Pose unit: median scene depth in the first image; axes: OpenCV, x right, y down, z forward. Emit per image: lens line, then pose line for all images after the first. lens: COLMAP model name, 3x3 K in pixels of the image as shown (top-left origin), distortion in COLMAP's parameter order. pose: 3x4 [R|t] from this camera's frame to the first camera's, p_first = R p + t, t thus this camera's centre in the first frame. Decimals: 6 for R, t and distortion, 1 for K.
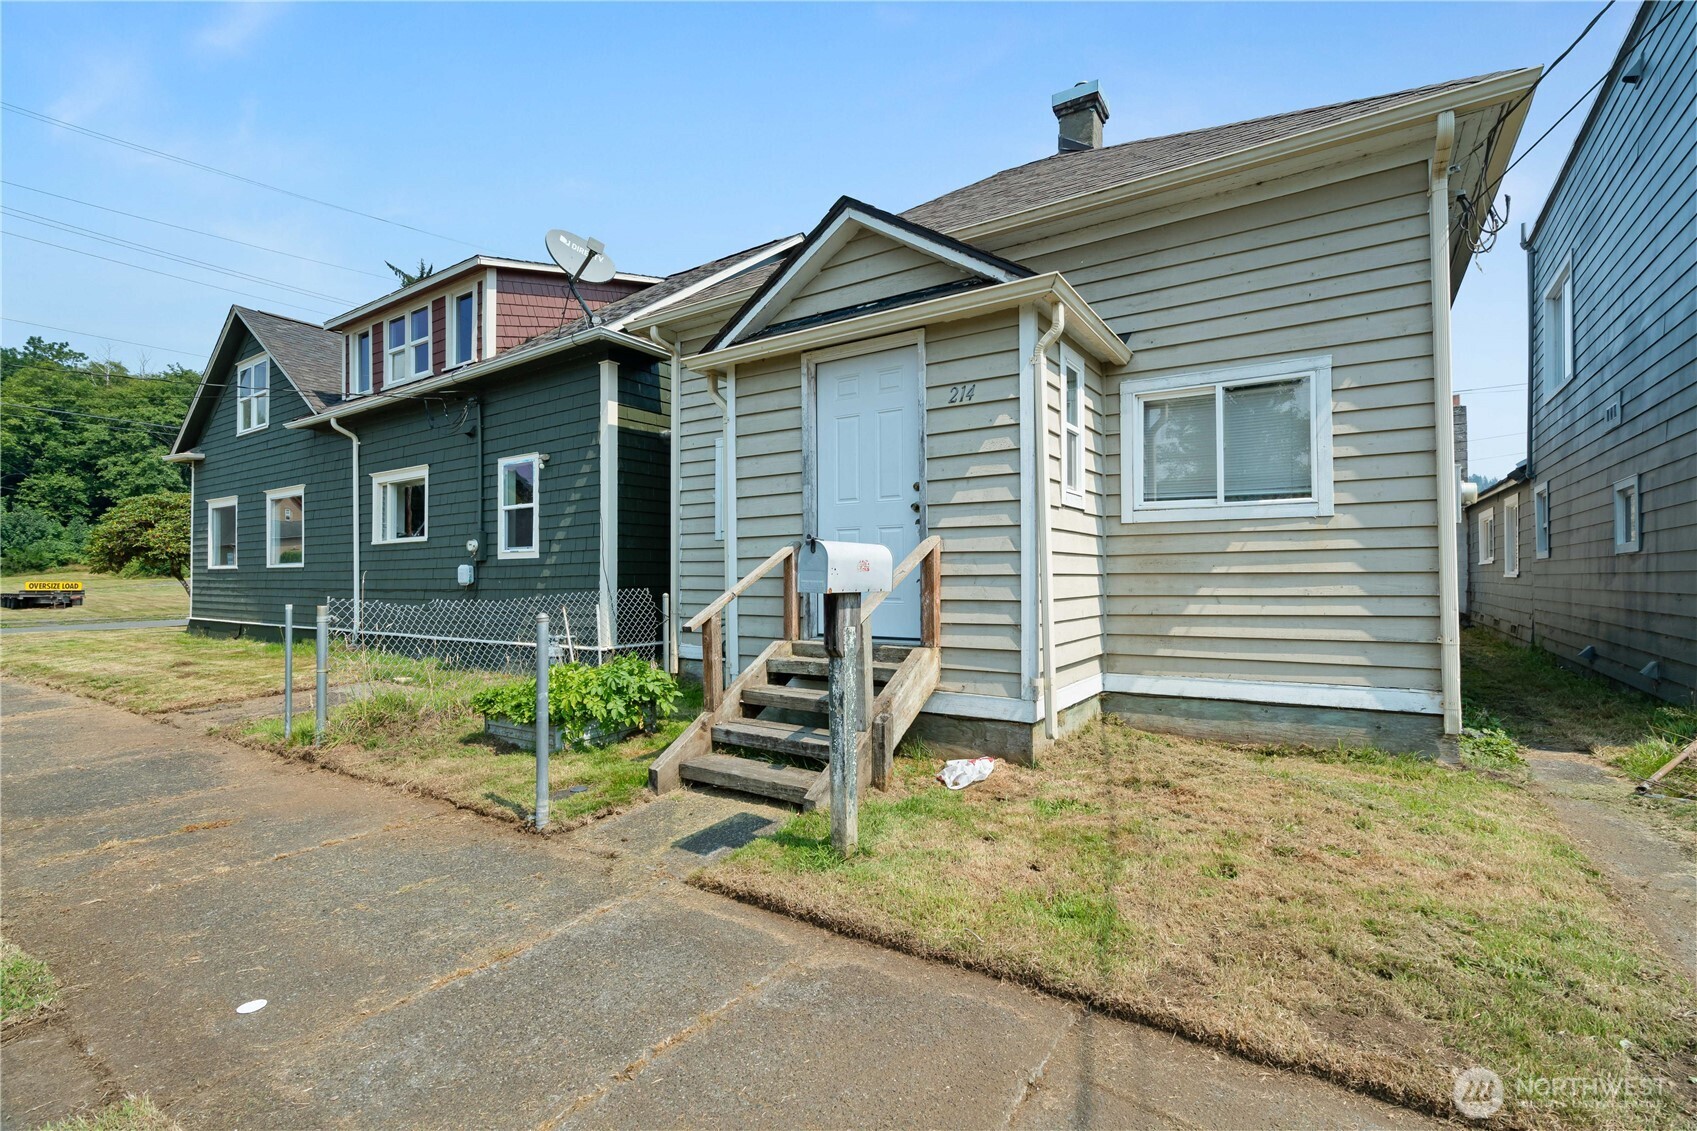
lens RADIAL K [[765.4, 0, 852.6], [0, 765.4, 564.9], [0, 0, 1]] dist [-0.003342, 0.000374]
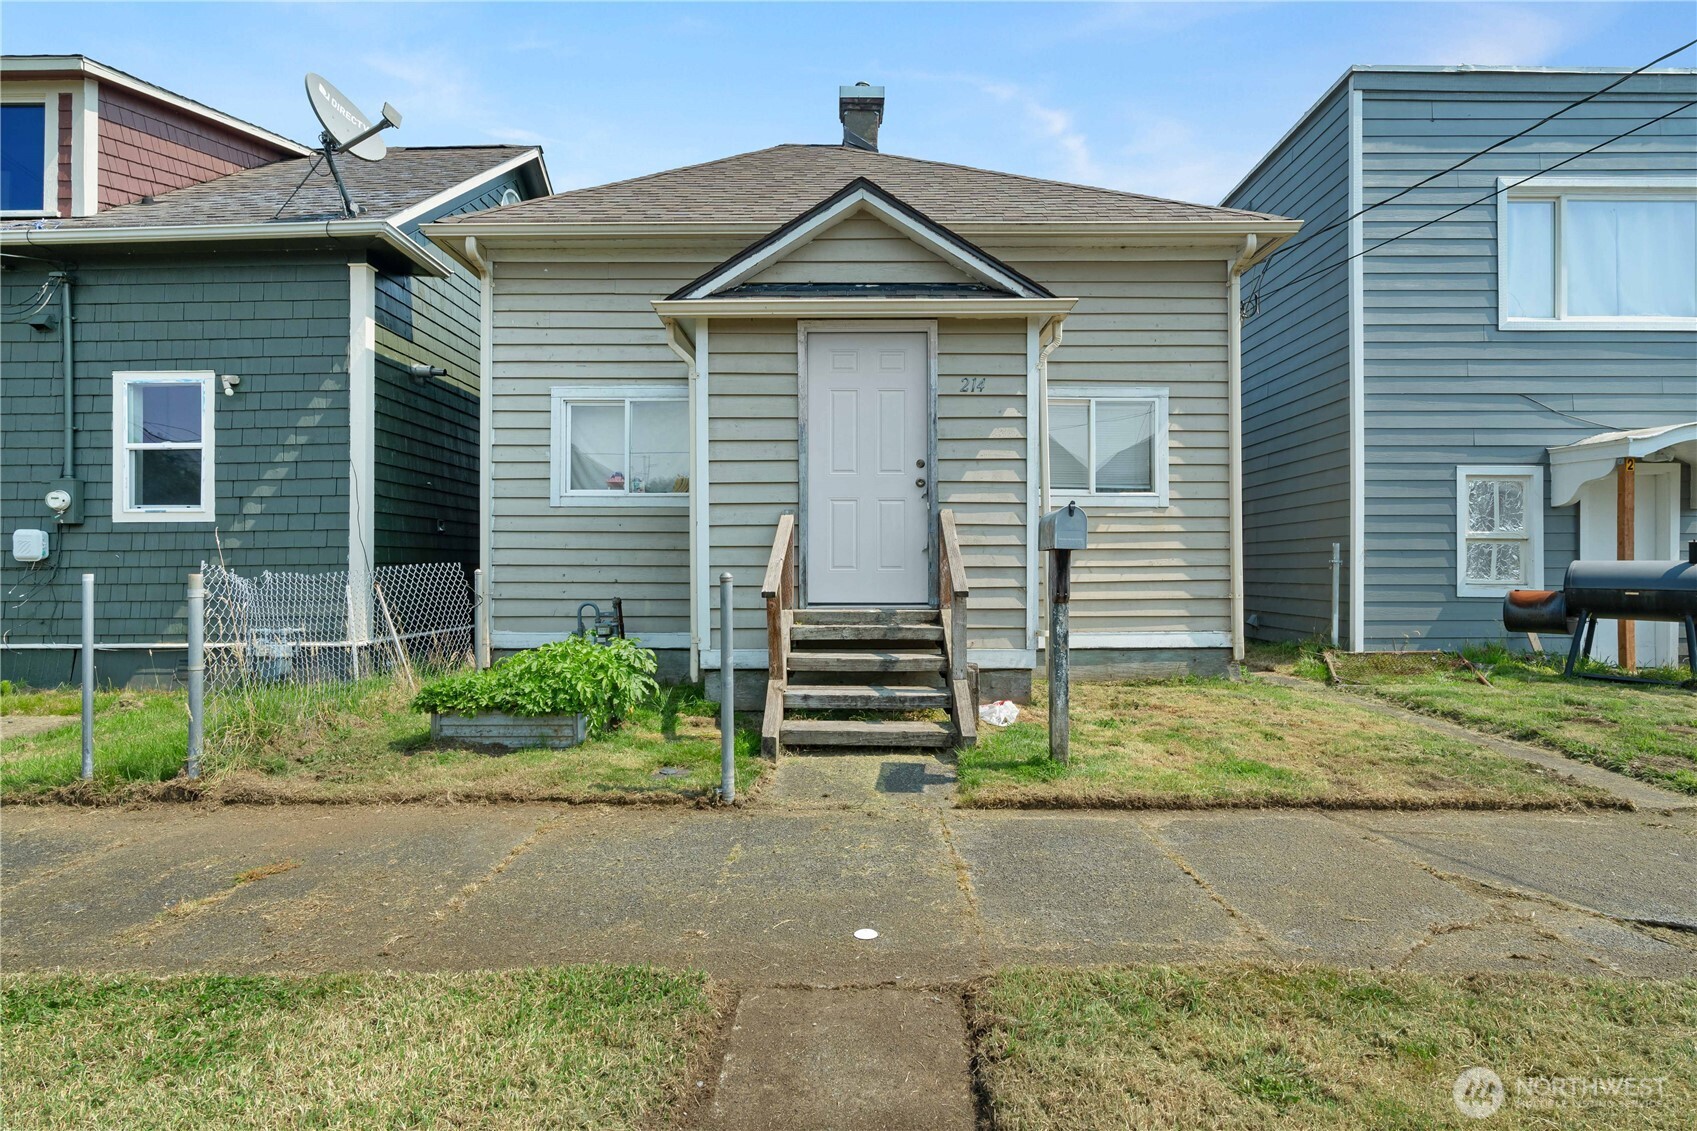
lens RADIAL K [[879.2, 0, 839.4], [0, 879.2, 566.4], [0, 0, 1]] dist [-0.001852, 0.002123]
pose [[0.833601, 0.006388, 0.552330, -0.650517], [-0.011642, 0.999914, 0.006007, 0.034764], [-0.552245, -0.011438, 0.833604, 0.018516]]
